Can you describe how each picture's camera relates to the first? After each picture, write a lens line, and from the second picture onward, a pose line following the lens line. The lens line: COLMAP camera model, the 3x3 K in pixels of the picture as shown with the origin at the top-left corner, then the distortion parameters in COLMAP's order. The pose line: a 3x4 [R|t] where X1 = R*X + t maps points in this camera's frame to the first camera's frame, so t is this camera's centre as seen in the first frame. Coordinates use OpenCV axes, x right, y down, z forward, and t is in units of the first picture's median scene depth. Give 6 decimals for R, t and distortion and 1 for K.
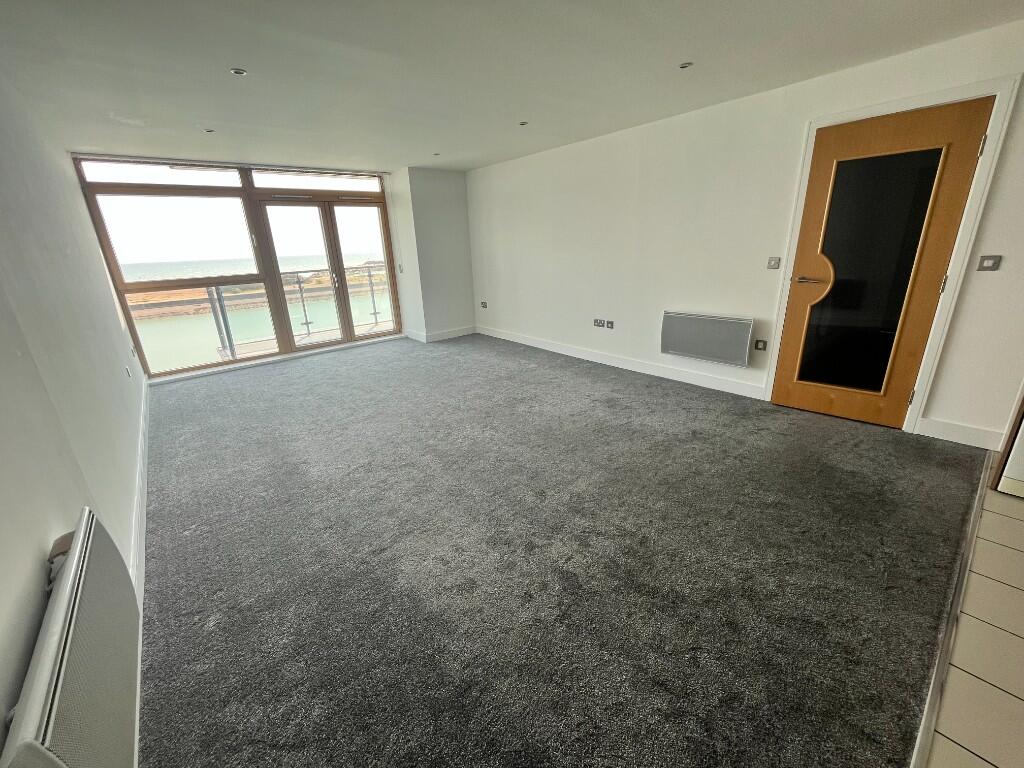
lens RADIAL K [[413.8, 0, 508.7], [0, 413.8, 382.8], [0, 0, 1]] dist [0.000413, -0.000501]
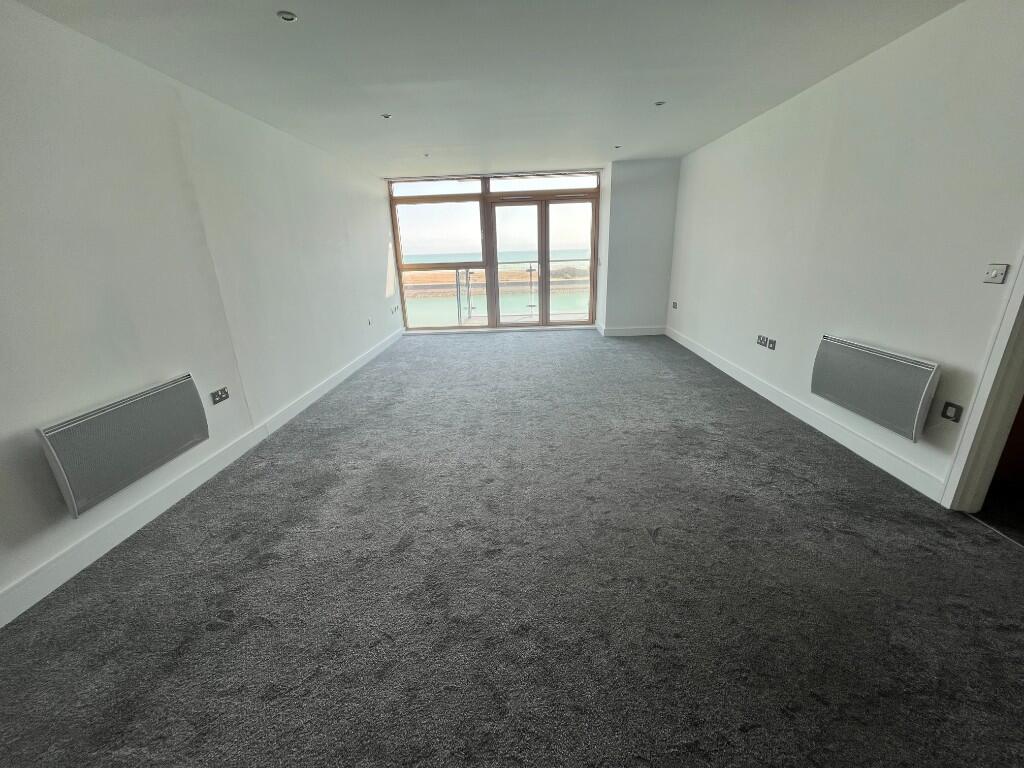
lens RADIAL K [[413.8, 0, 511.9], [0, 413.8, 381.7], [0, 0, 1]] dist [0.000413, -0.000501]
pose [[0.756302, 0.216973, -0.617195, 0.405610], [-0.209151, 0.974082, 0.086144, -0.043390], [0.619890, 0.063936, 0.782080, 0.119827]]
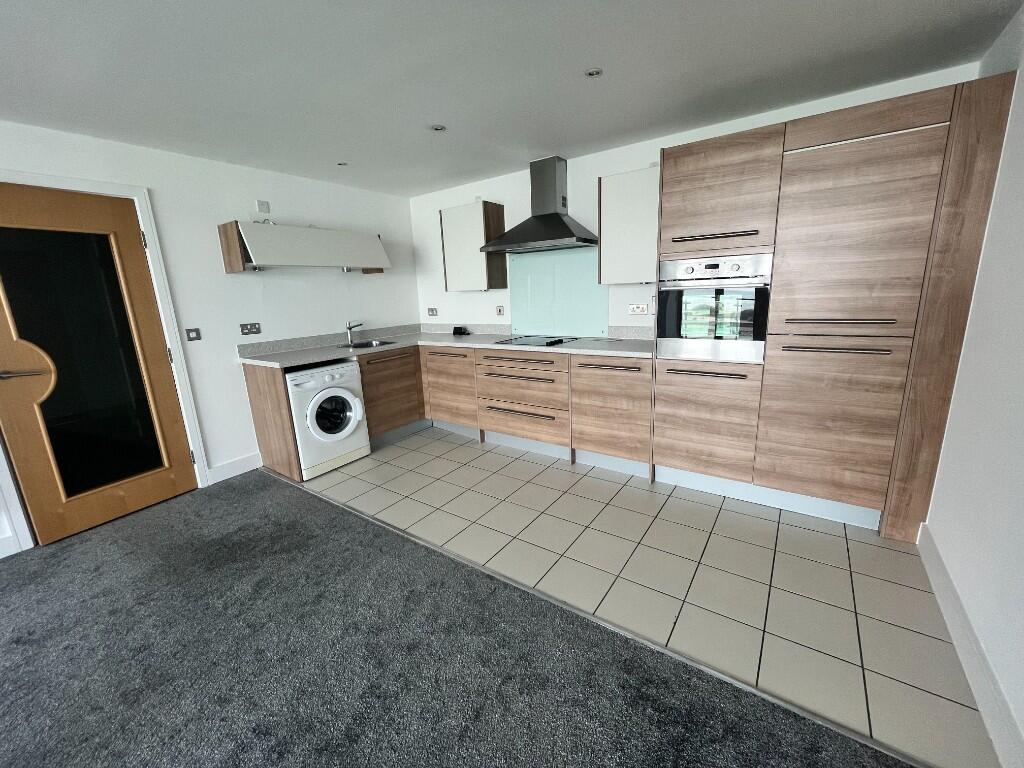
lens RADIAL K [[413.8, 0, 510.0], [0, 413.8, 383.6], [0, 0, 1]] dist [0.000413, -0.000501]
pose [[-0.255472, -0.157873, 0.953840, -0.157175], [0.358488, 0.900782, 0.245107, -0.070882], [-0.897898, 0.404558, -0.173529, 0.246238]]
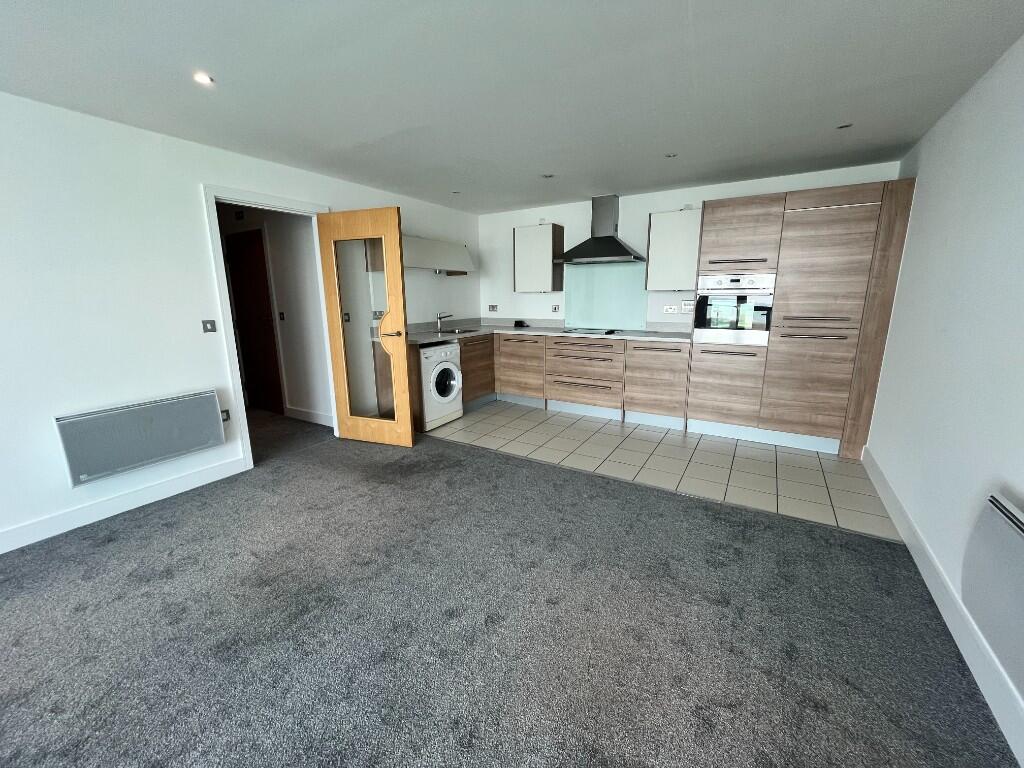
lens RADIAL K [[413.8, 0, 509.7], [0, 413.8, 383.4], [0, 0, 1]] dist [0.000413, -0.000501]
pose [[-0.321853, -0.151613, 0.934572, -0.337834], [0.322757, 0.910400, 0.258844, -0.153755], [-0.890078, 0.384950, -0.244081, 0.532177]]
